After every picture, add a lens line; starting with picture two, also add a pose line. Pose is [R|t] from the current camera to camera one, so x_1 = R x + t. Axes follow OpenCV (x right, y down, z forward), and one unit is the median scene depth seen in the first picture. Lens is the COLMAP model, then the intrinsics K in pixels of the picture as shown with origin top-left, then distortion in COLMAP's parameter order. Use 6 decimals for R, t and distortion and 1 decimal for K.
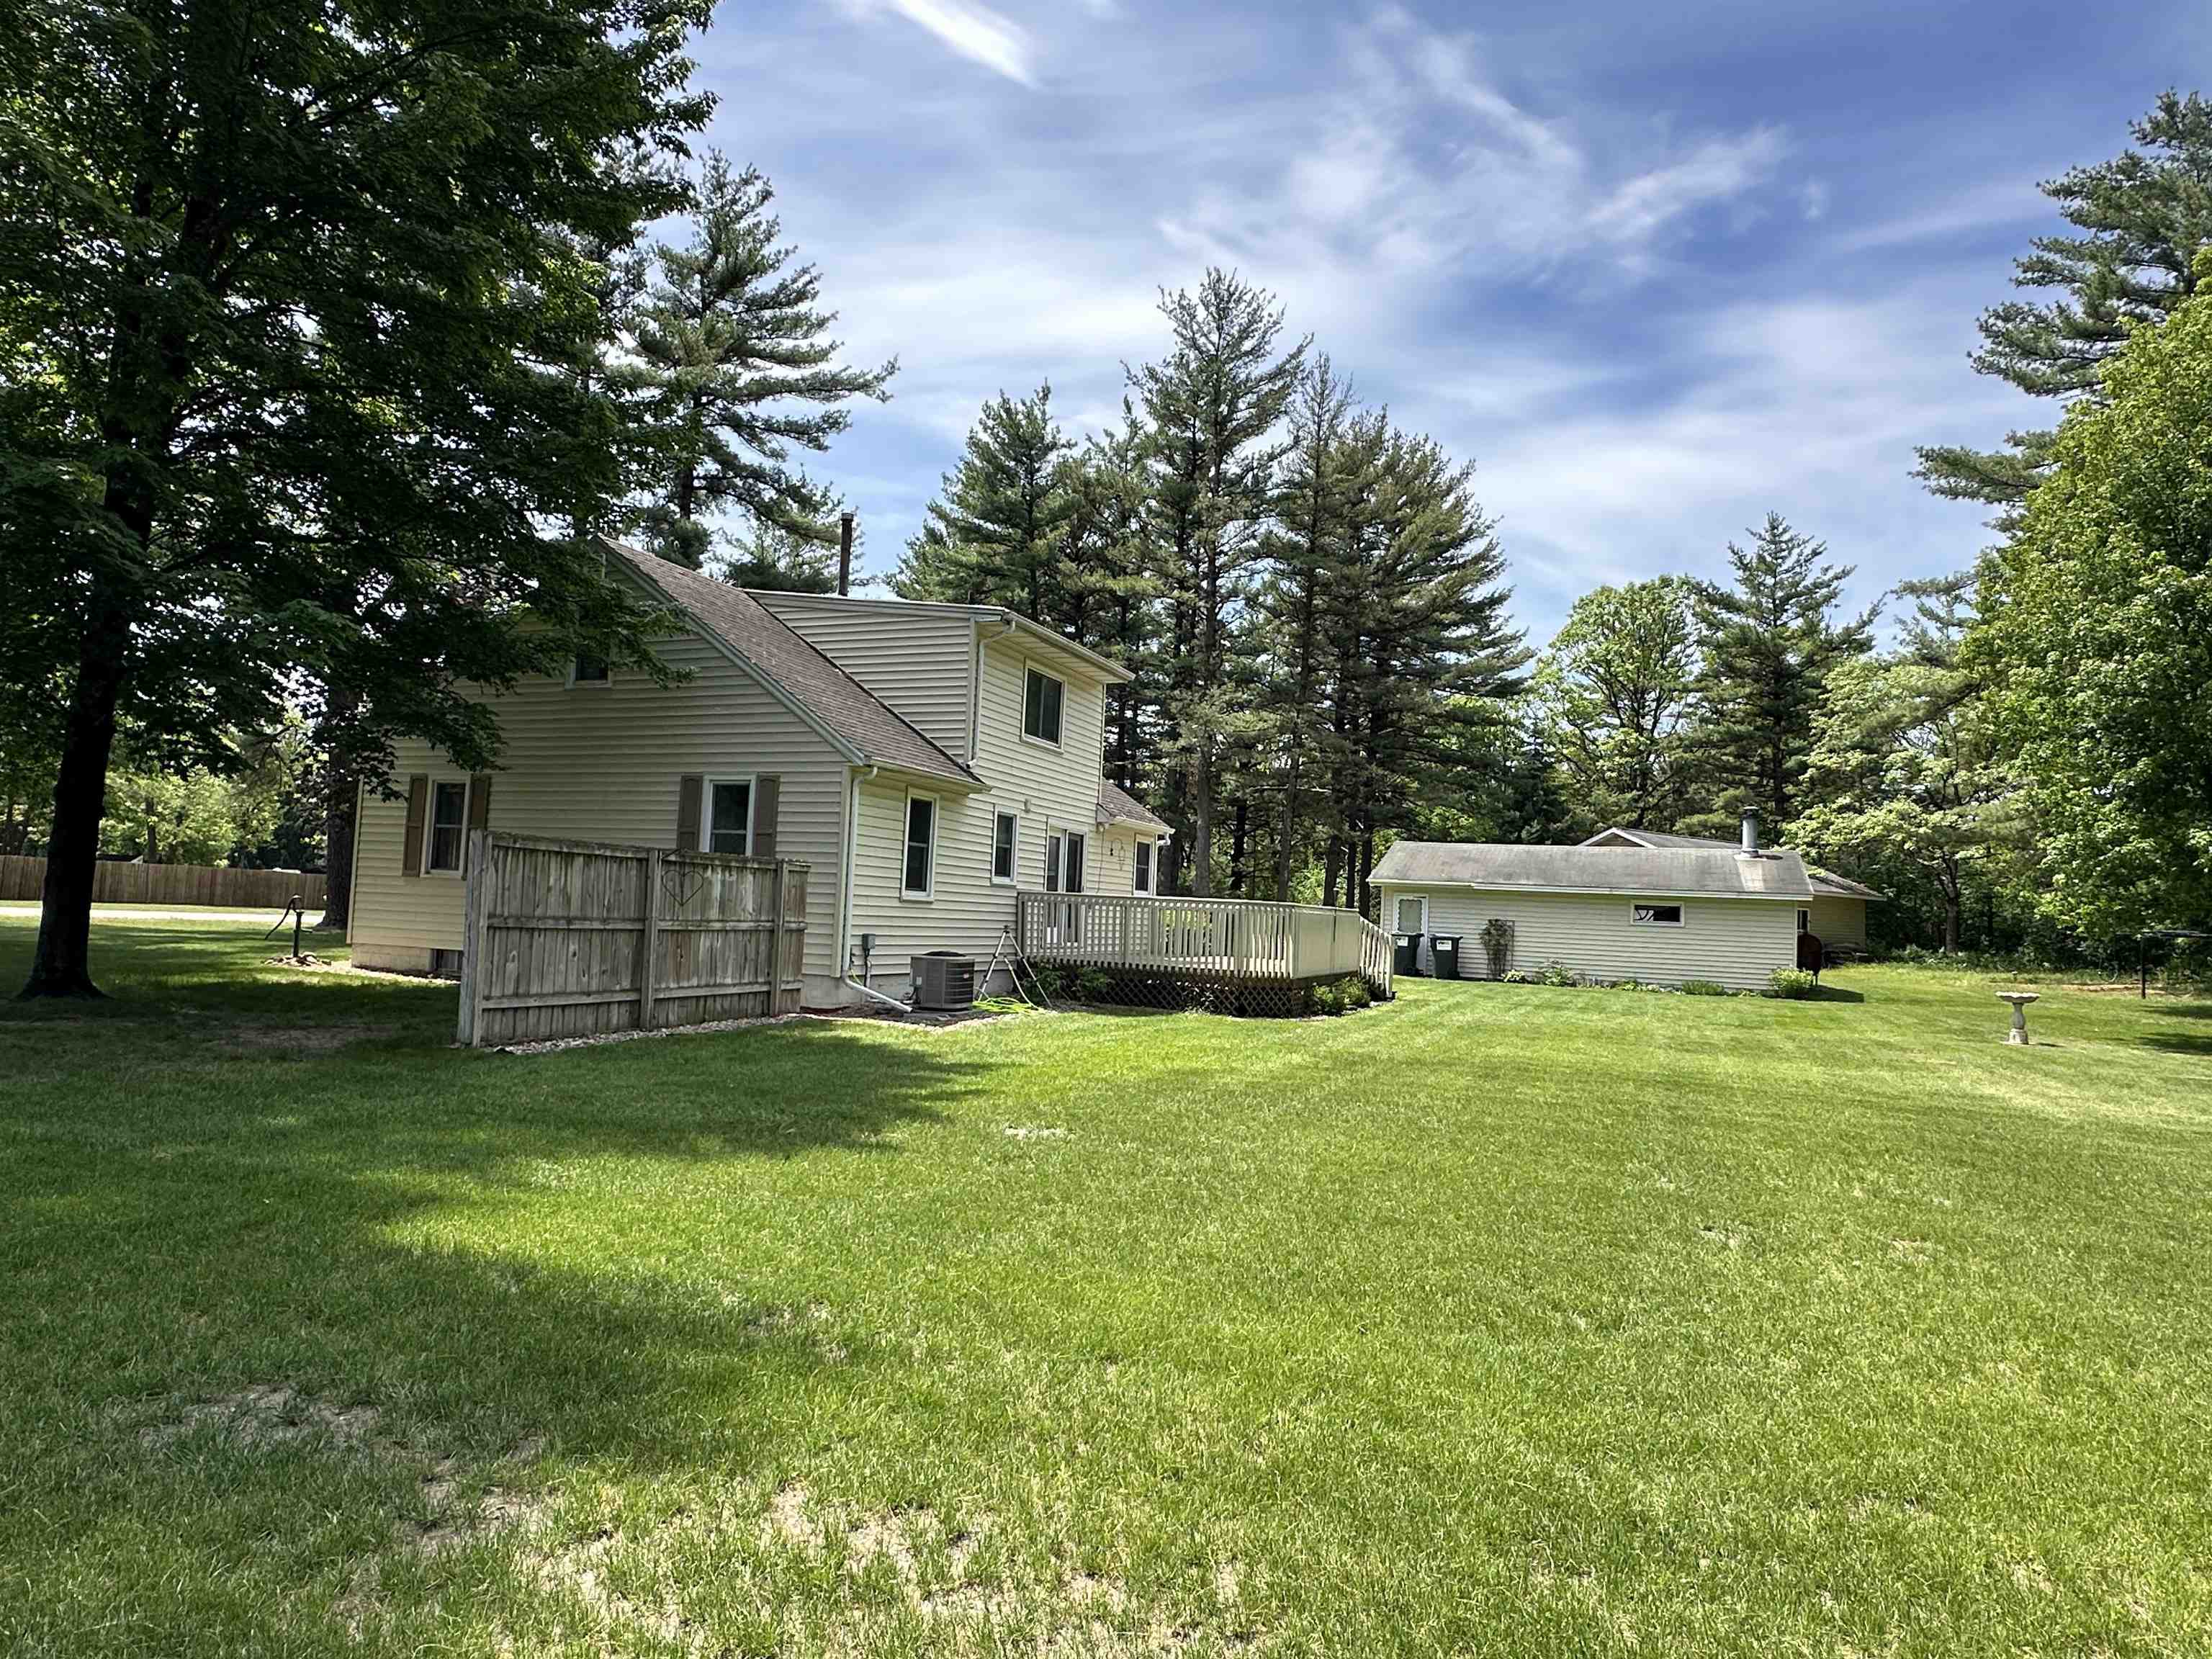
lens RADIAL K [[1308.4, 0, 1109.5], [0, 1308.4, 838.6], [0, 0, 1]] dist [0.002724, 0.000063]
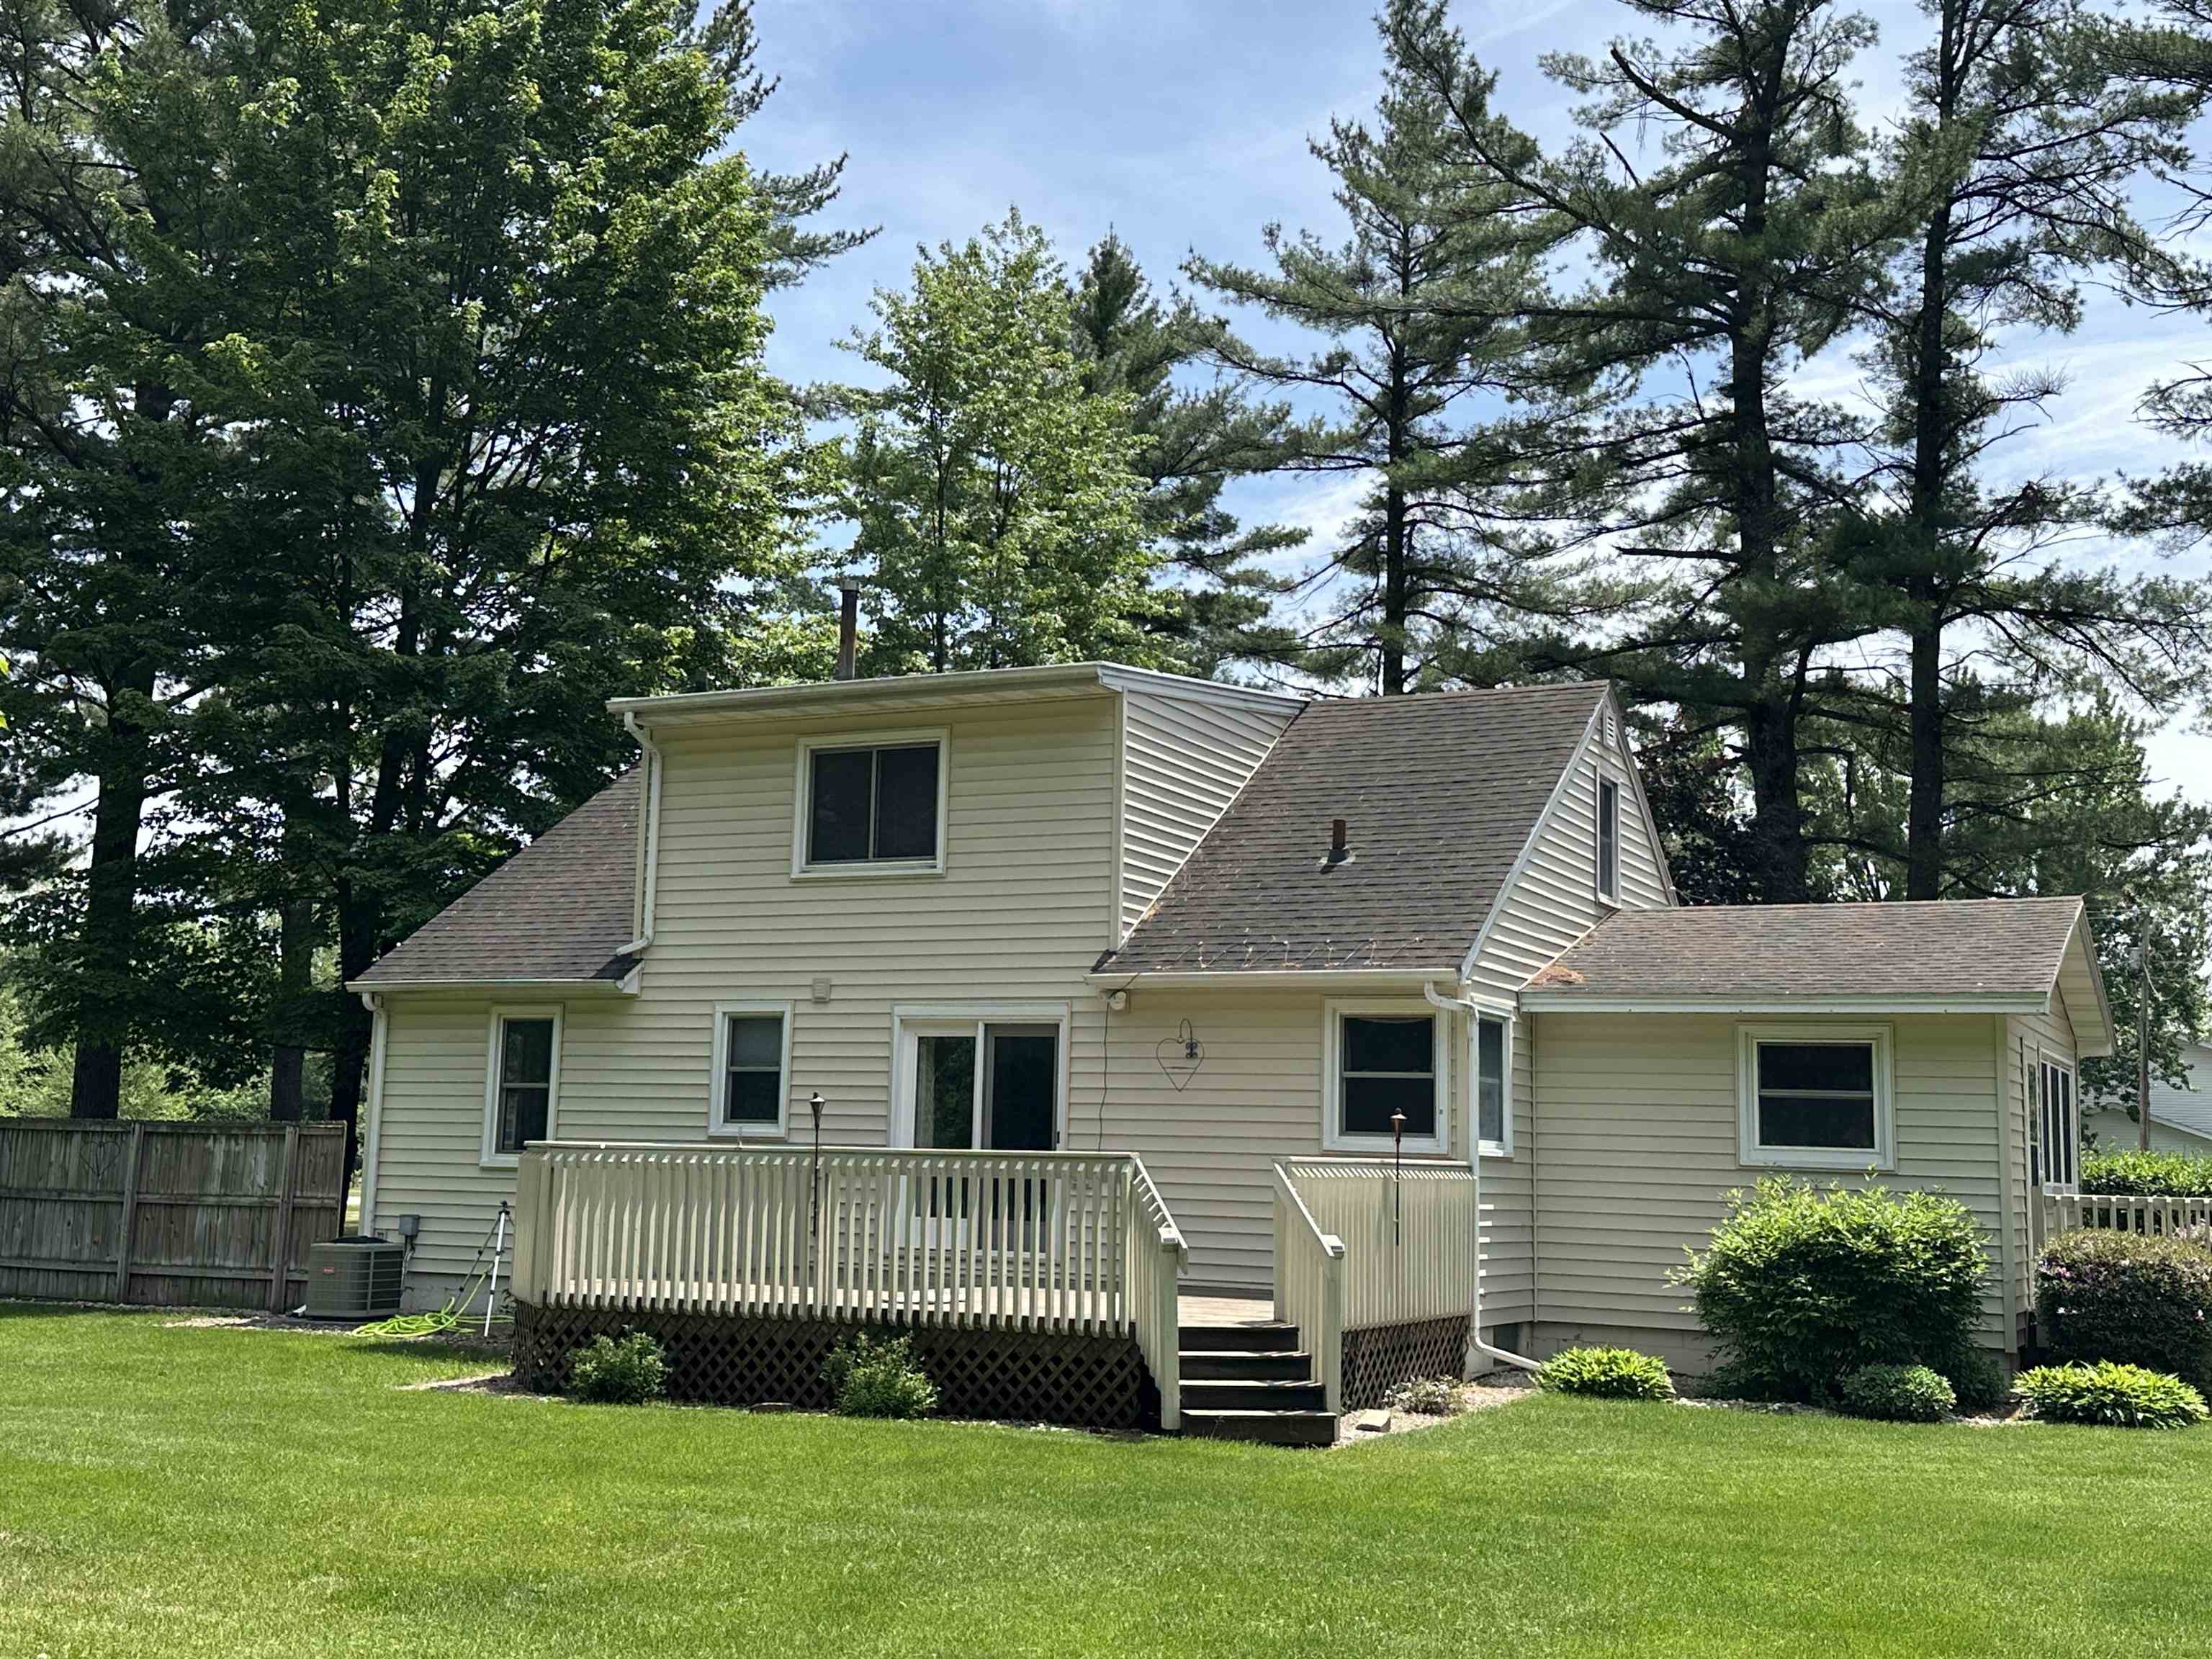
lens RADIAL K [[2469.5, 0, 1106.3], [0, 2469.5, 827.9], [0, 0, 1]] dist [0.001932, 0.000000]
pose [[-0.046129, -0.190816, -0.980541, 0.923514], [0.030835, 0.980847, -0.192326, 0.106371], [0.998459, -0.039106, -0.039361, 1.111826]]
